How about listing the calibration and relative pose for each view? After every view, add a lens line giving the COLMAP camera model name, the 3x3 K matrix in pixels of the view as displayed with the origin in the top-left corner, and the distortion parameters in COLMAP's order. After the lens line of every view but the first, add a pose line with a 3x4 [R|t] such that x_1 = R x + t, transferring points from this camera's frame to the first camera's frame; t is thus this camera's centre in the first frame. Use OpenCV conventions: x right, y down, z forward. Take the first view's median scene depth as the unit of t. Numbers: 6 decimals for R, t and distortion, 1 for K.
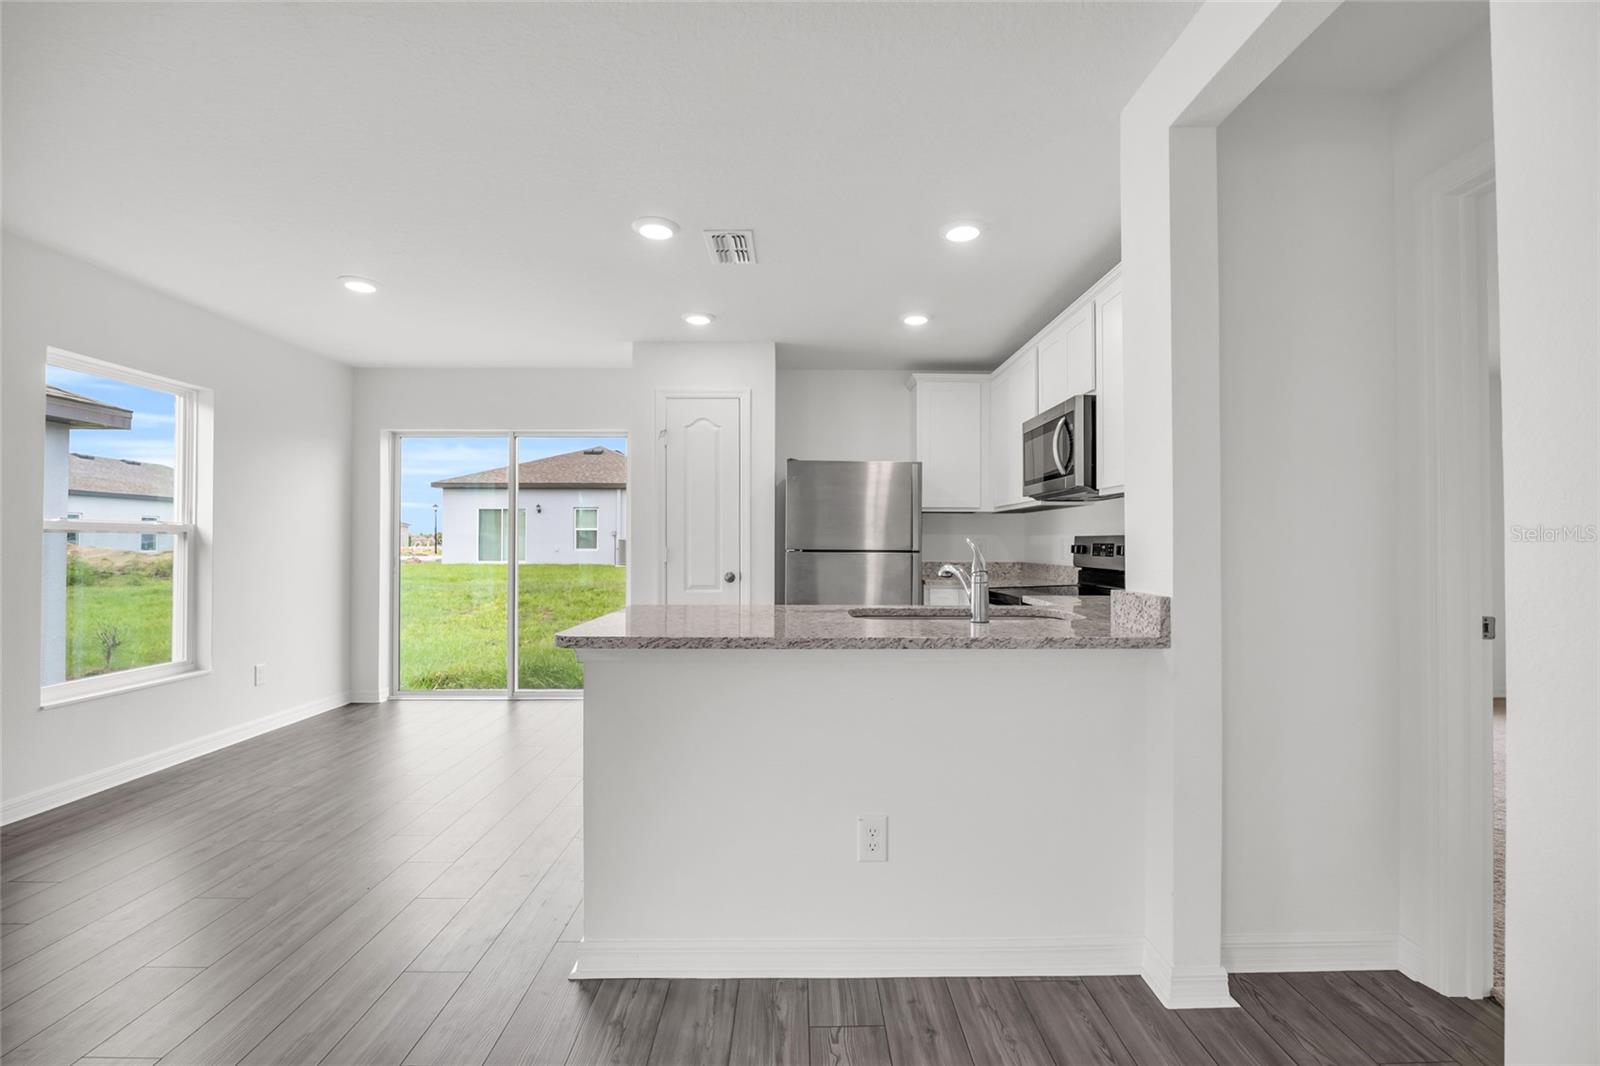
lens RADIAL K [[706.6, 0, 805.3], [0, 706.6, 540.5], [0, 0, 1]] dist [-0.011471, 0.000440]
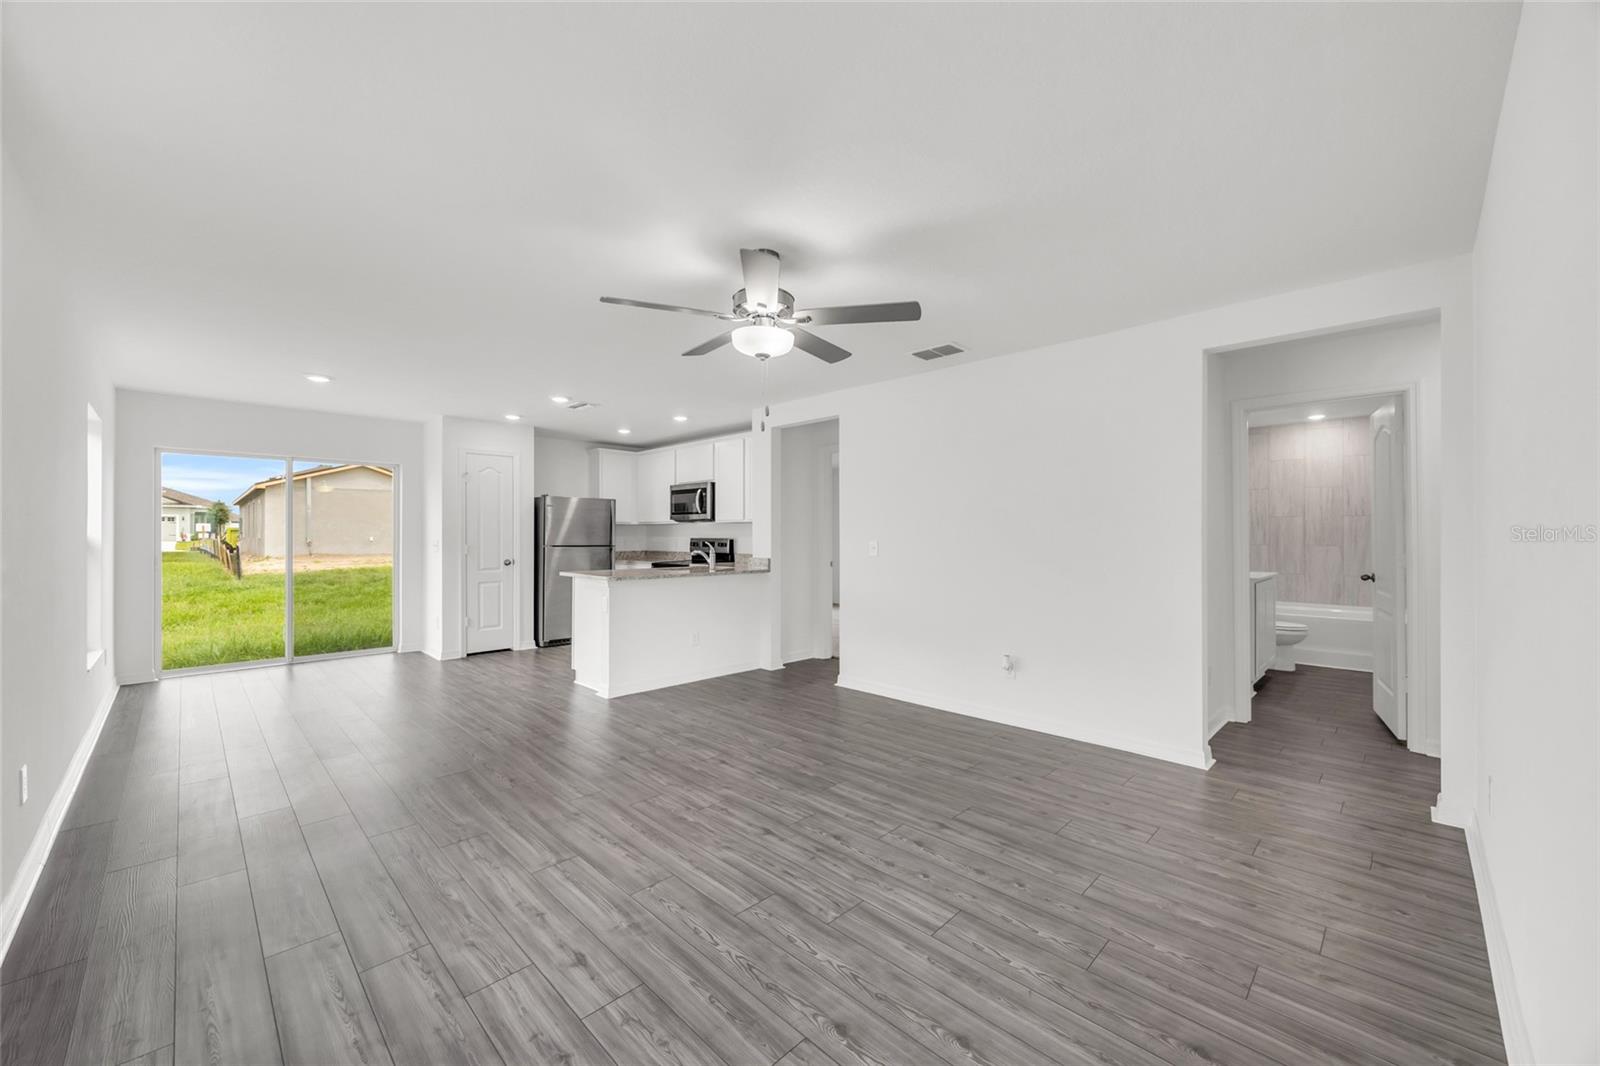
lens RADIAL K [[613.7, 0, 810.3], [0, 613.7, 533.2], [0, 0, 1]] dist [-0.001951, 0.000065]
pose [[0.707123, 0.001429, 0.707089, -0.621973], [-0.000986, 0.999999, -0.001035, -0.017075], [-0.707090, 0.000035, 0.707123, -0.542205]]
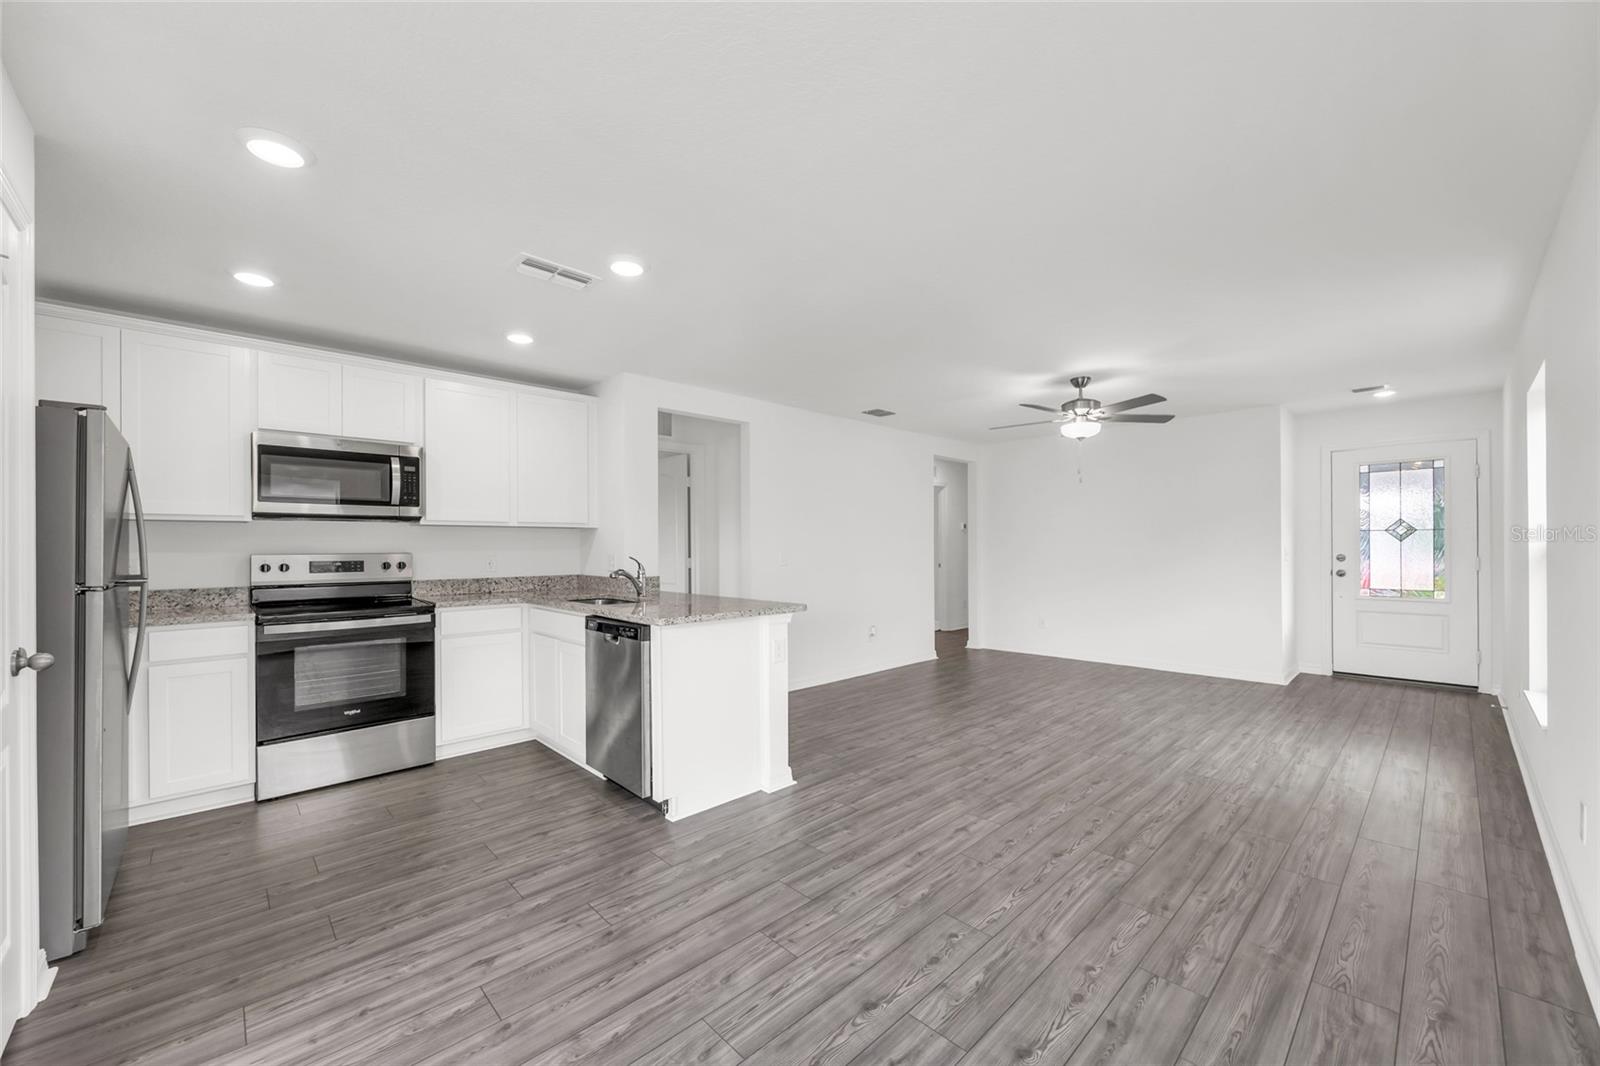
lens RADIAL K [[613.7, 0, 801.2], [0, 613.7, 542.3], [0, 0, 1]] dist [-0.001951, 0.000065]
pose [[-0.679060, 0.008487, 0.734034, -0.661750], [0.002152, 0.999952, -0.009571, -0.011416], [-0.734080, -0.004920, -0.679045, 0.888685]]
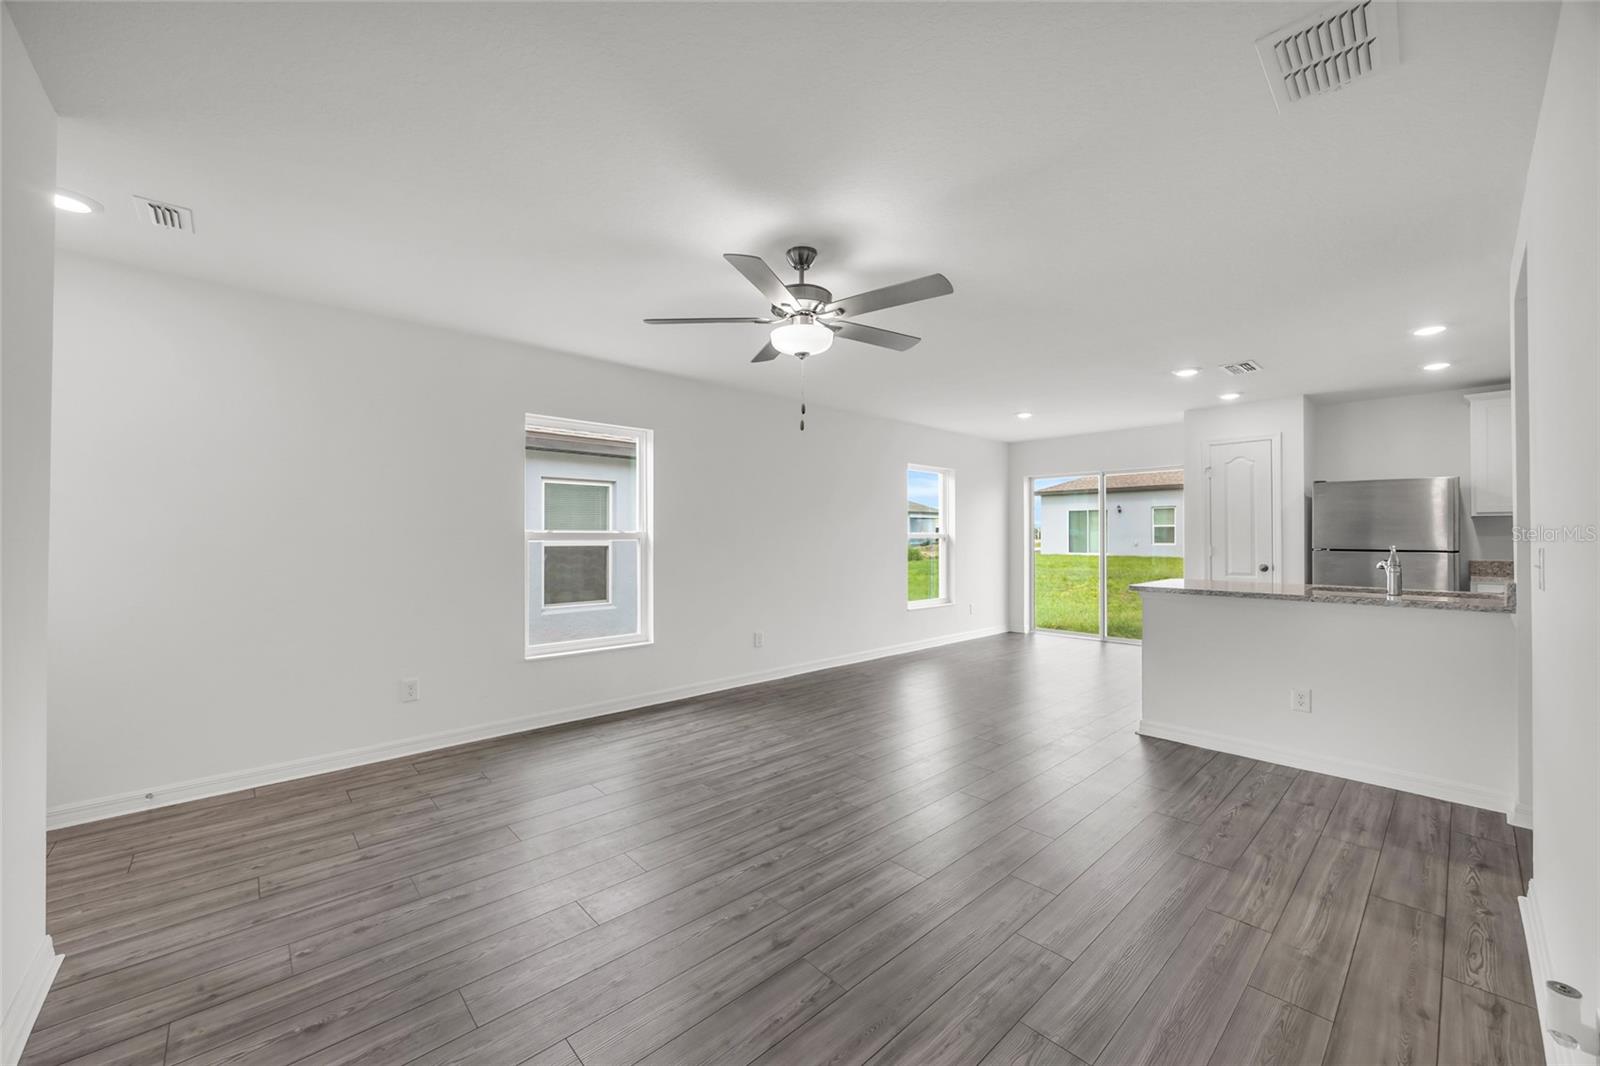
lens RADIAL K [[613.7, 0, 804.7], [0, 613.7, 533.7], [0, 0, 1]] dist [-0.001951, 0.000065]
pose [[0.670814, -0.006001, -0.741601, 0.182721], [0.004822, 0.999981, -0.003730, -0.015887], [0.741610, -0.001074, 0.670831, -0.485831]]
